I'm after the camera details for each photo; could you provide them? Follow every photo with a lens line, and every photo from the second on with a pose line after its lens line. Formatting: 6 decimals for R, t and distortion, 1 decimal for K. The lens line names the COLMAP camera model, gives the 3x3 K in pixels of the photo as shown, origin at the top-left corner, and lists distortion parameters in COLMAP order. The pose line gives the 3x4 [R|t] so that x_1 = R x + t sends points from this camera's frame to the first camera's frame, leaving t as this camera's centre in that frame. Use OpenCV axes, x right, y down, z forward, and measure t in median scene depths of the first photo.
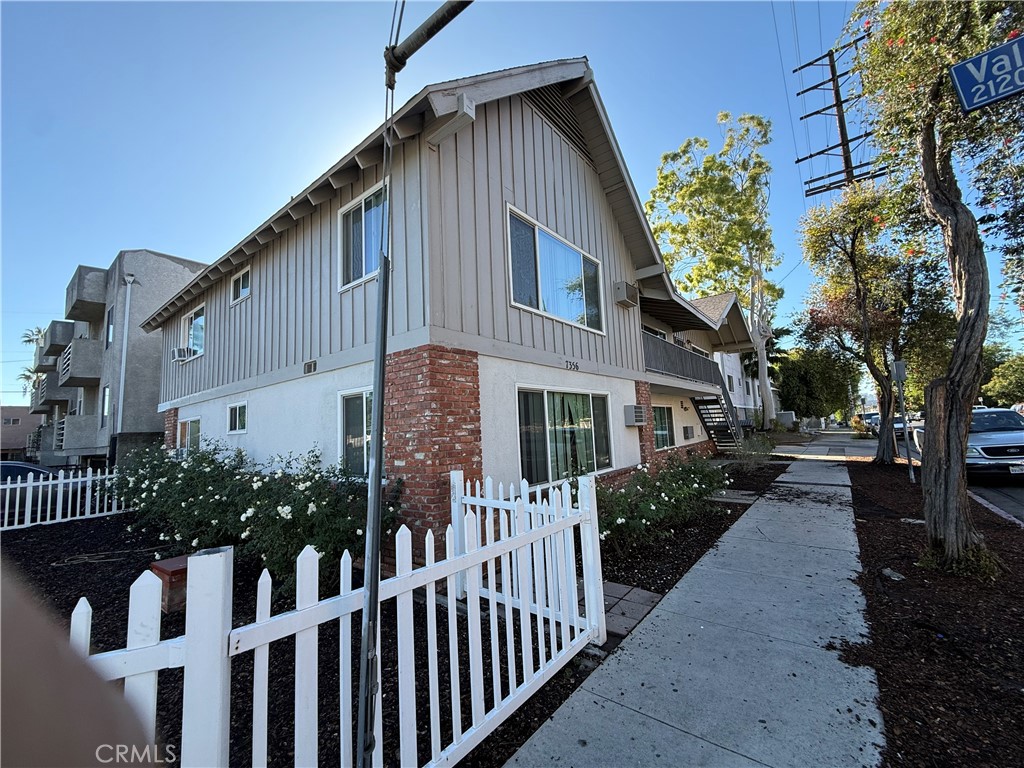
lens RADIAL K [[407.7, 0, 512.0], [0, 407.7, 384.0], [0, 0, 1]] dist [0.001041, 0.000147]
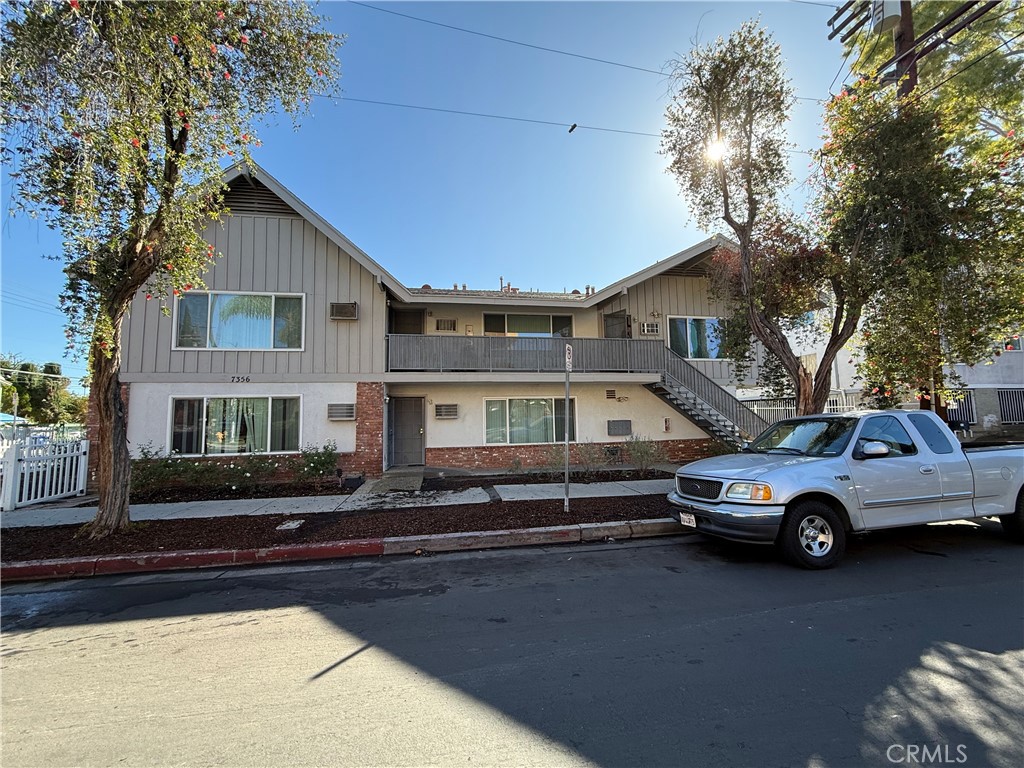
lens RADIAL K [[407.7, 0, 512.0], [0, 407.7, 384.0], [0, 0, 1]] dist [0.001041, 0.000147]
pose [[0.756029, -0.031112, -0.653798, 2.111508], [0.058826, 0.998057, 0.020530, -0.001553], [0.651889, -0.053982, 0.756390, 0.598363]]
